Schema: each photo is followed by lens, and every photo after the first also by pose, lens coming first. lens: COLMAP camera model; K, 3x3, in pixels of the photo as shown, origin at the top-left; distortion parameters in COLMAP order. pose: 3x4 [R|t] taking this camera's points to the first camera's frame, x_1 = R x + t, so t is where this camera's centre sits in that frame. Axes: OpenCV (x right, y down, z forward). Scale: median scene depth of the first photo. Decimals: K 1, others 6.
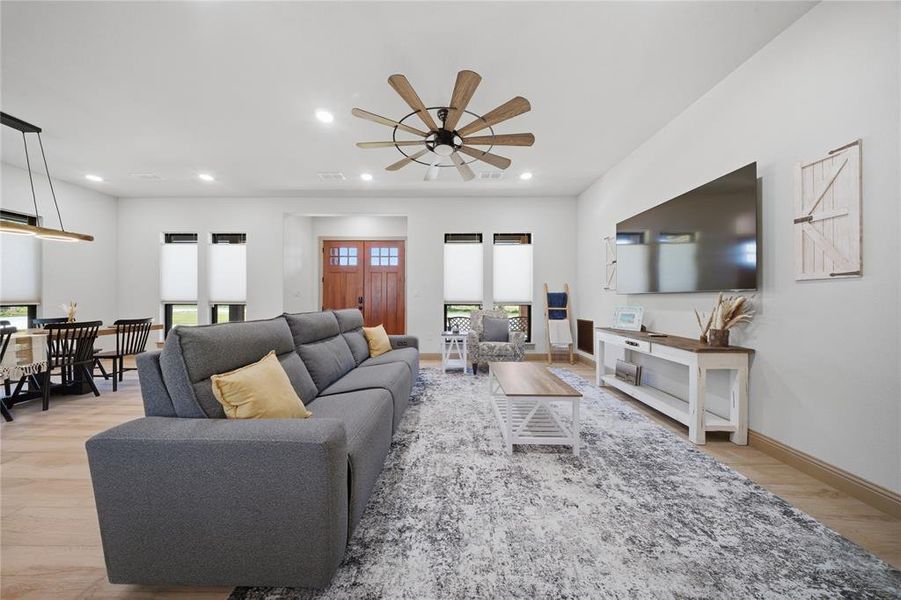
lens RADIAL K [[269.9, 0, 450.9], [0, 269.9, 300.6], [0, 0, 1]] dist [-0.004007, -0.000438]
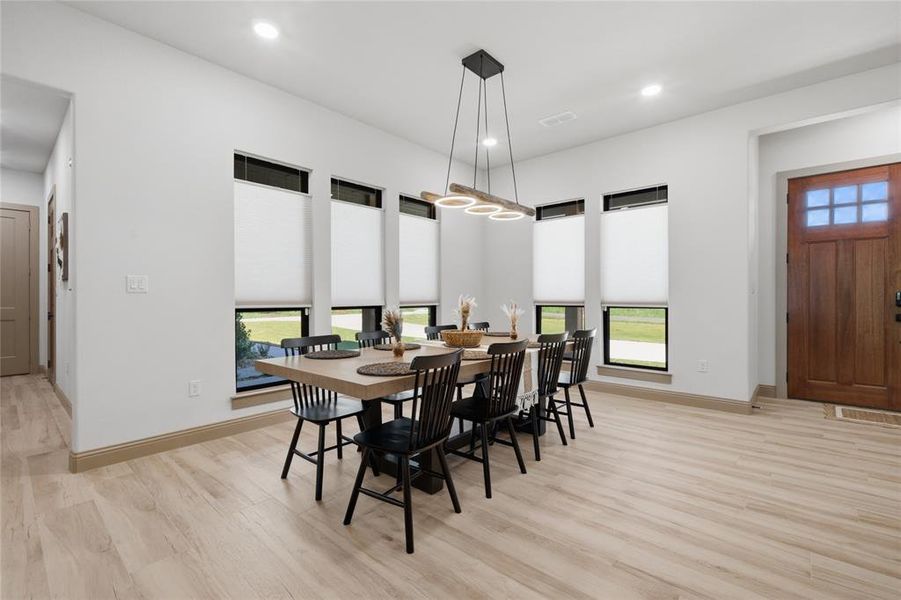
lens RADIAL K [[399.5, 0, 445.5], [0, 399.5, 301.9], [0, 0, 1]] dist [0.000996, -0.003211]
pose [[0.753058, 0.000763, -0.657954, -0.951984], [0.002700, 0.999987, 0.004250, -0.003736], [0.657949, -0.004977, 0.753046, 0.064149]]
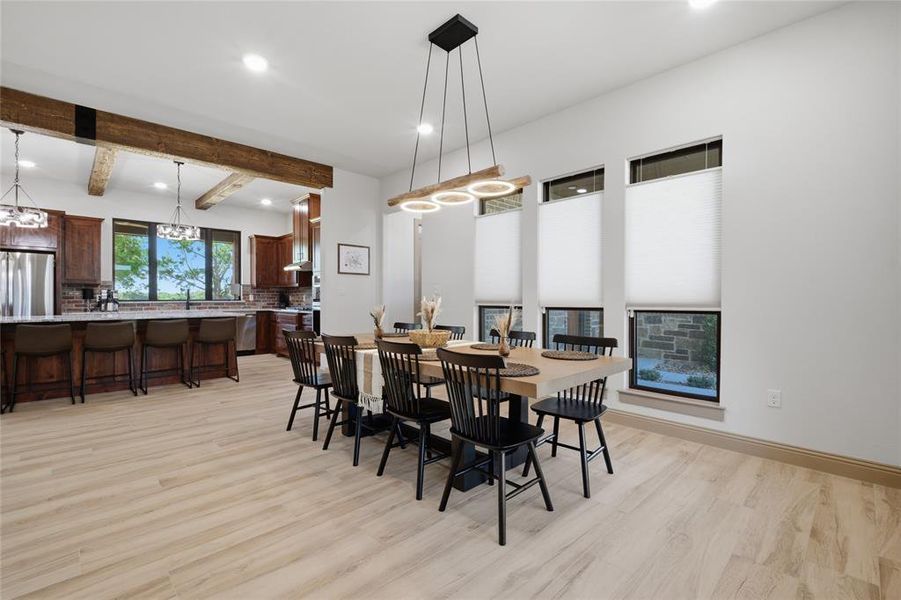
lens RADIAL K [[399.5, 0, 448.6], [0, 399.5, 300.5], [0, 0, 1]] dist [0.000996, -0.003211]
pose [[-0.713417, -0.002136, -0.700737, -0.905975], [-0.004014, 0.999991, 0.001038, -0.004728], [0.700728, 0.003553, -0.713419, 1.706332]]
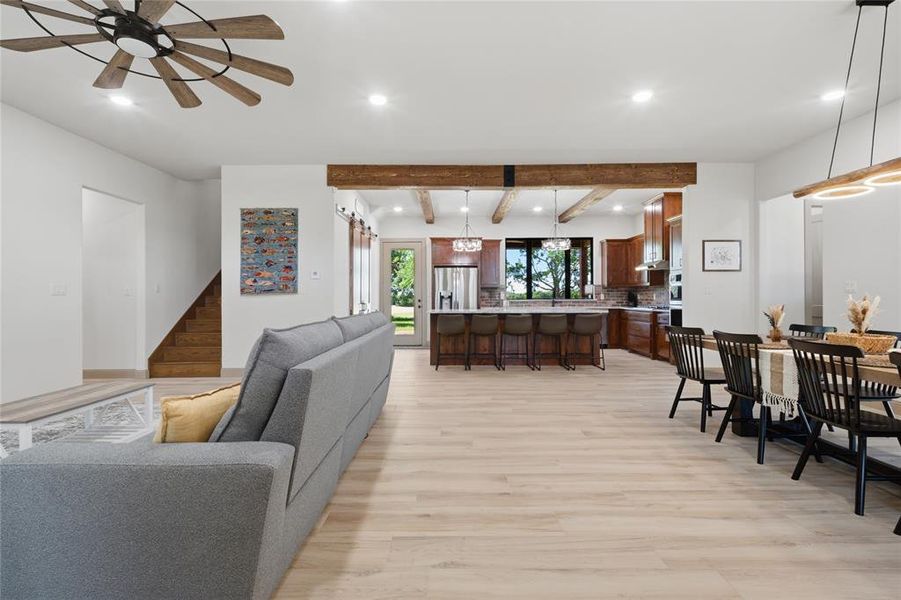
lens RADIAL K [[399.5, 0, 442.6], [0, 399.5, 296.5], [0, 0, 1]] dist [0.000996, -0.003211]
pose [[-0.999965, -0.002549, 0.007988, -0.658649], [-0.002567, 0.999994, -0.002180, -0.006210], [-0.007983, -0.002201, -0.999966, 1.838508]]
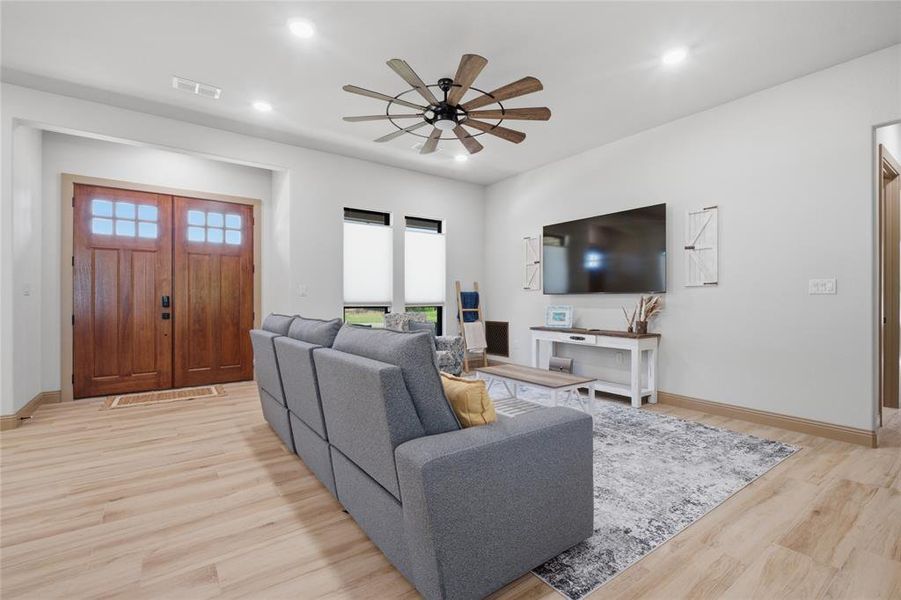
lens RADIAL K [[399.5, 0, 450.5], [0, 399.5, 299.5], [0, 0, 1]] dist [0.000996, -0.003211]
pose [[0.804754, -0.001298, 0.593607, -0.714971], [0.004941, 0.999978, -0.004511, 0.002554], [-0.593588, 0.006563, 0.804742, -0.028153]]
